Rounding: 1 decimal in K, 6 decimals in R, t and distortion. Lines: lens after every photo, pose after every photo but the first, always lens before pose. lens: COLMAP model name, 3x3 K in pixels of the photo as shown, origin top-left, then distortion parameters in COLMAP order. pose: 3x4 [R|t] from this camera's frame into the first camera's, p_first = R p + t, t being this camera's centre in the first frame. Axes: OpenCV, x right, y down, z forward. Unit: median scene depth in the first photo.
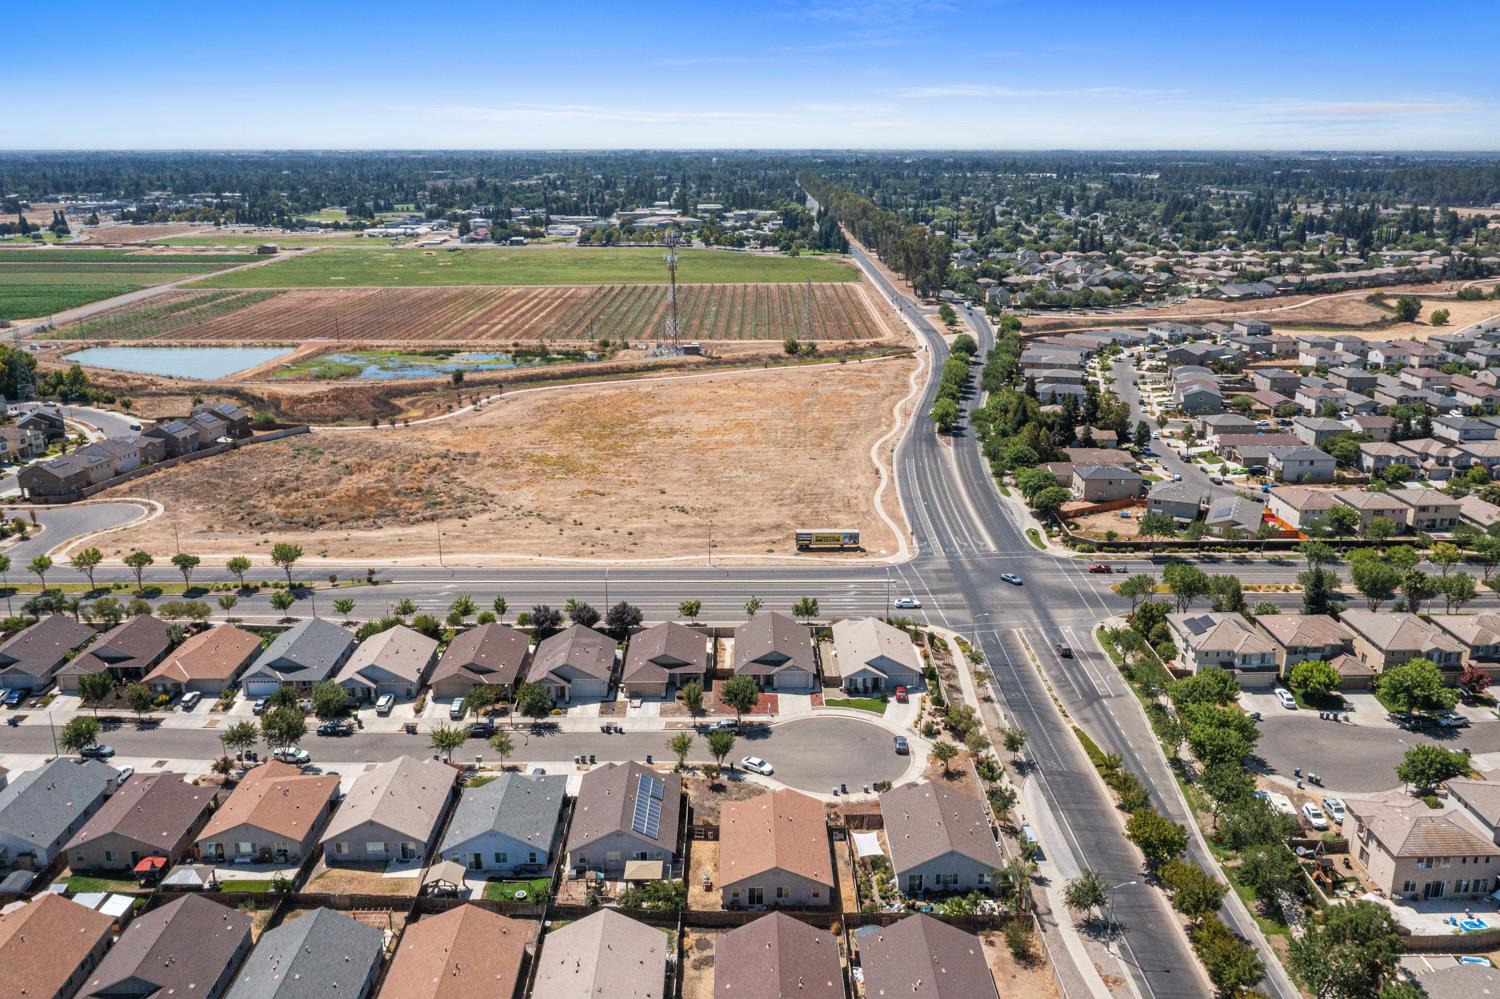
lens RADIAL K [[1217.0, 0, 762.0], [0, 1217.0, 499.9], [0, 0, 1]] dist [-0.008795, 0.001165]
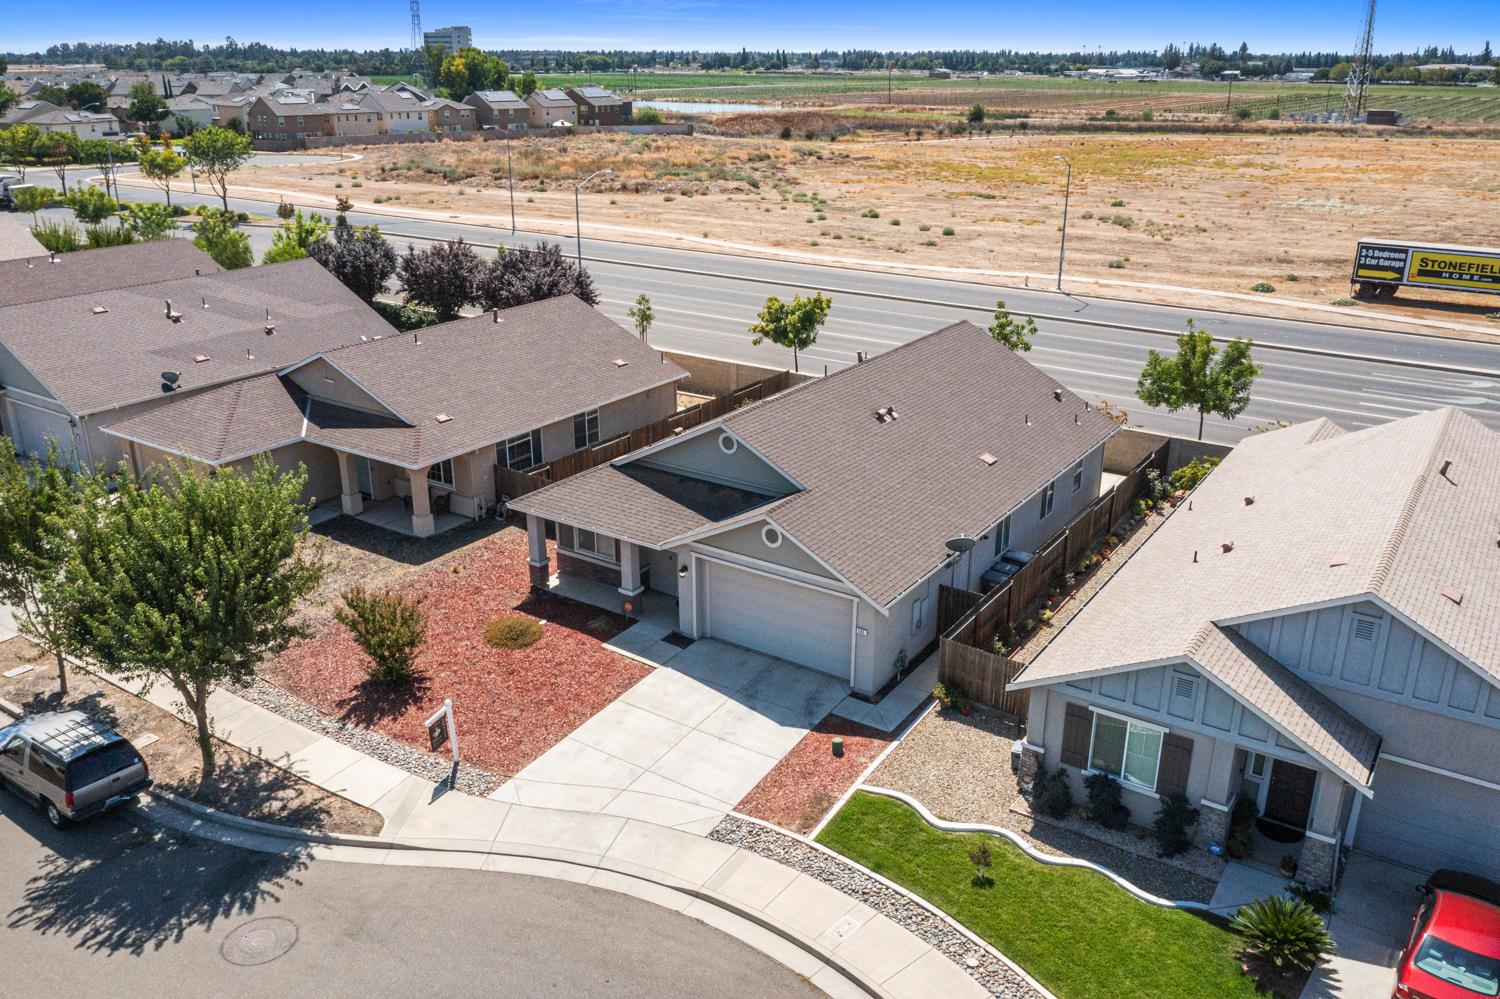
lens RADIAL K [[1192.3, 0, 750.0], [0, 1192.3, 499.5], [0, 0, 1]] dist [-0.006965, 0.004465]
pose [[0.816971, 0.203189, -0.539697, 0.081636], [-0.165831, 0.979117, 0.117598, 0.084394], [0.552321, -0.006576, 0.833605, 0.640901]]
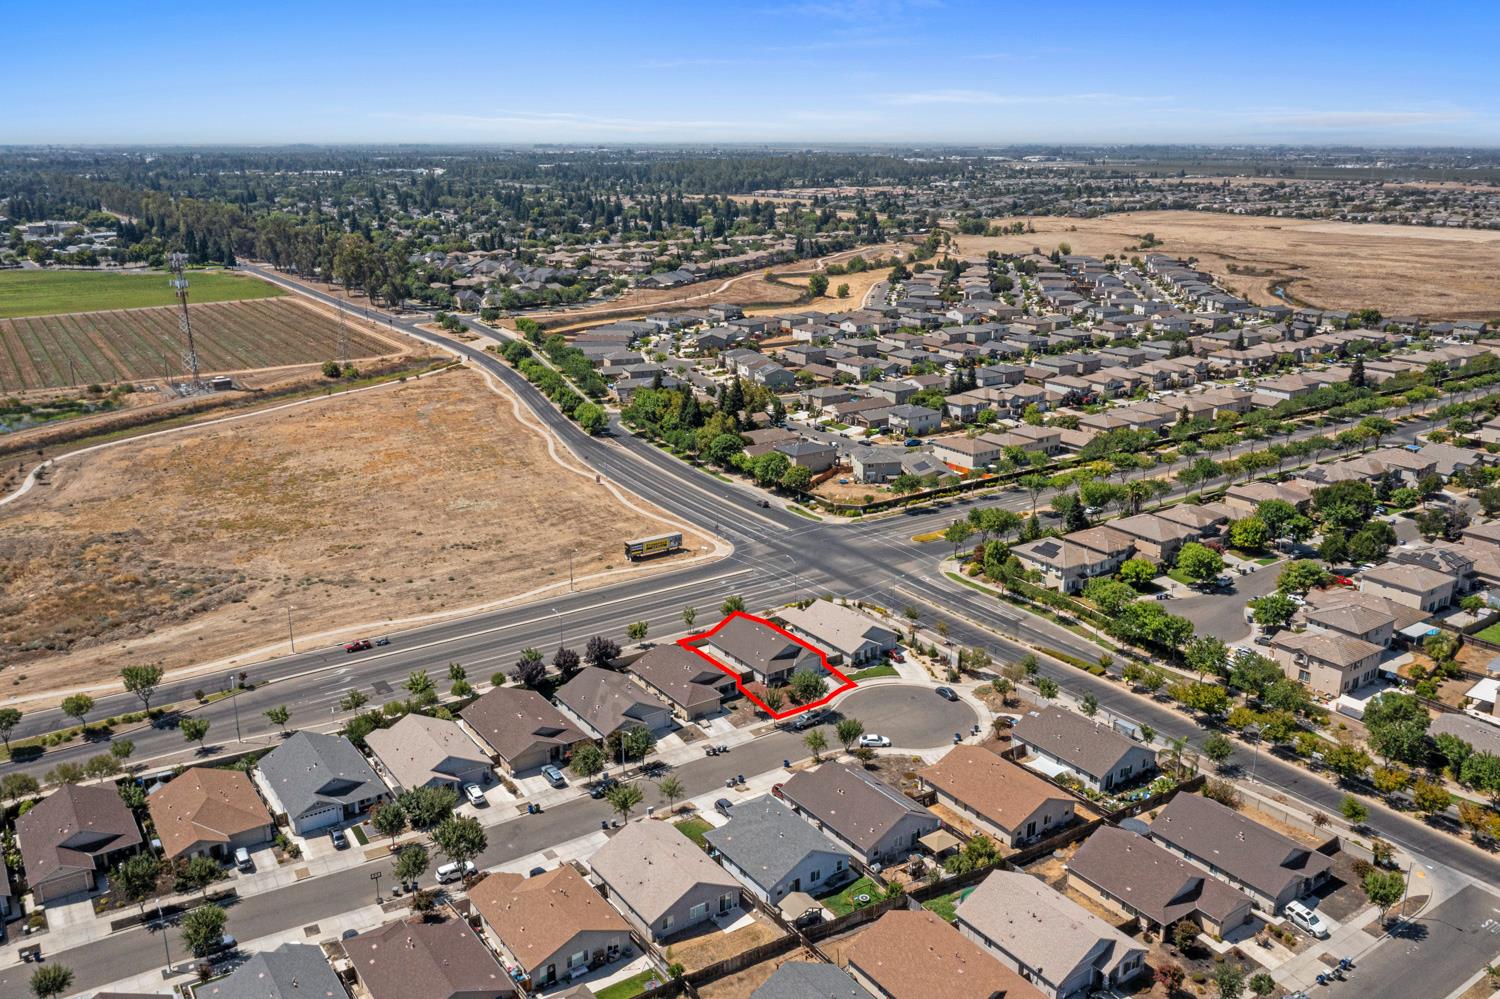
lens RADIAL K [[1217.0, 0, 762.0], [0, 1217.0, 499.9], [0, 0, 1]] dist [-0.008795, 0.001165]
pose [[0.828955, -0.159697, 0.536033, -0.420772], [0.156906, 0.986286, 0.051188, -0.045032], [-0.536856, 0.041674, 0.842644, 0.078185]]
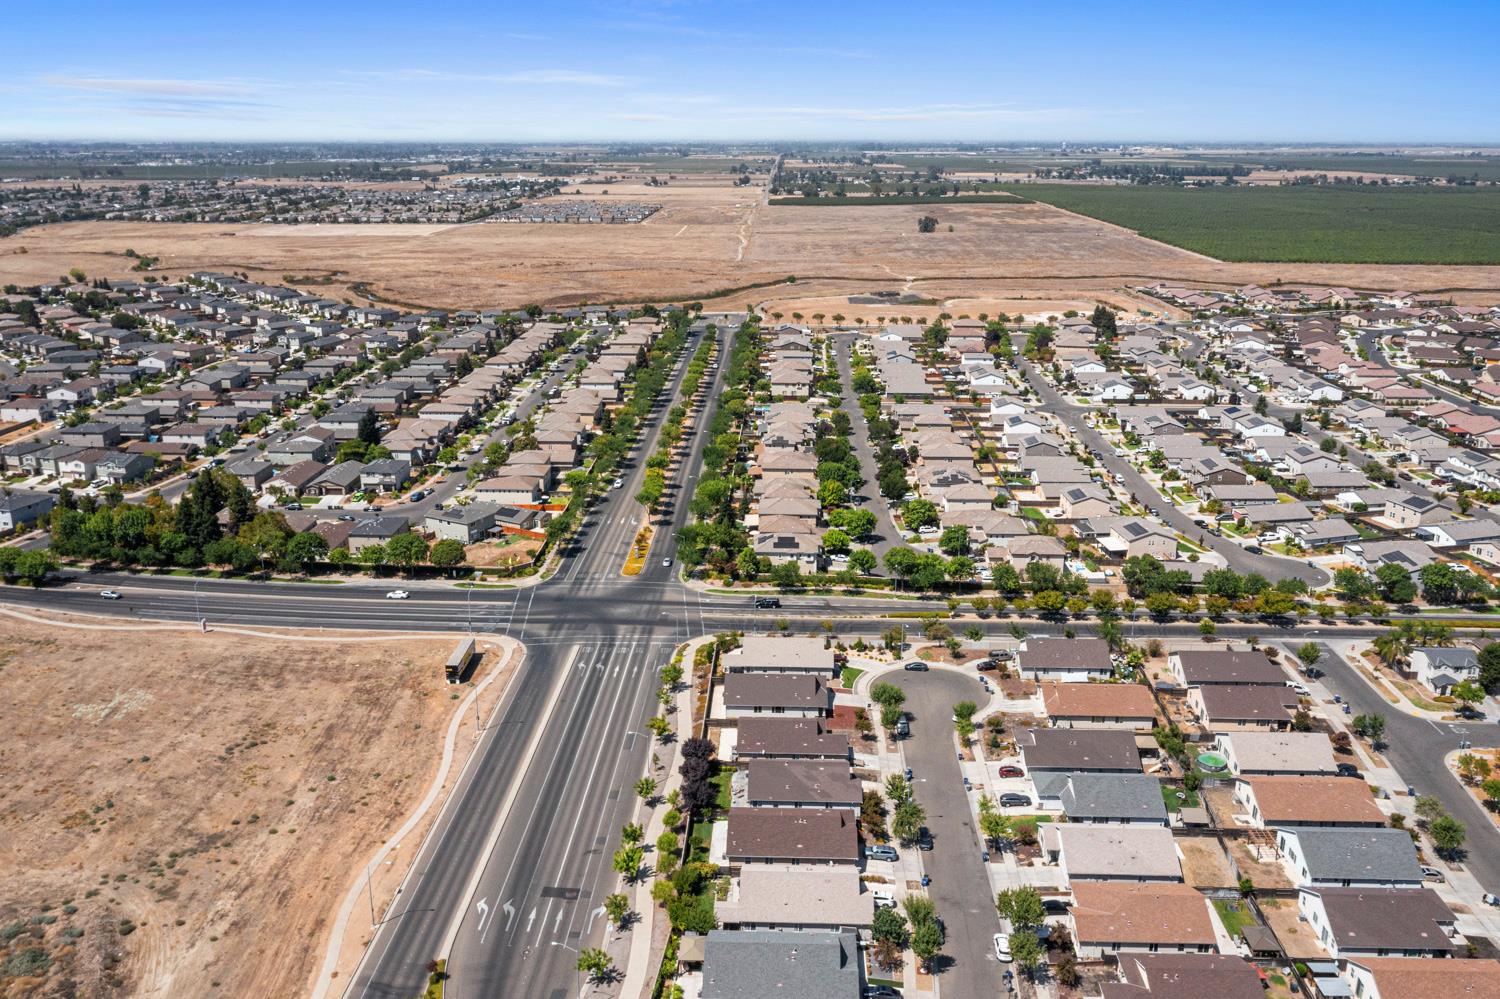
lens RADIAL K [[1217.0, 0, 762.0], [0, 1217.0, 499.9], [0, 0, 1]] dist [-0.008795, 0.001165]
pose [[0.047067, -0.288216, 0.956408, -0.775868], [0.277009, 0.923682, 0.264721, -0.258207], [-0.959714, 0.252474, 0.123313, 0.645377]]
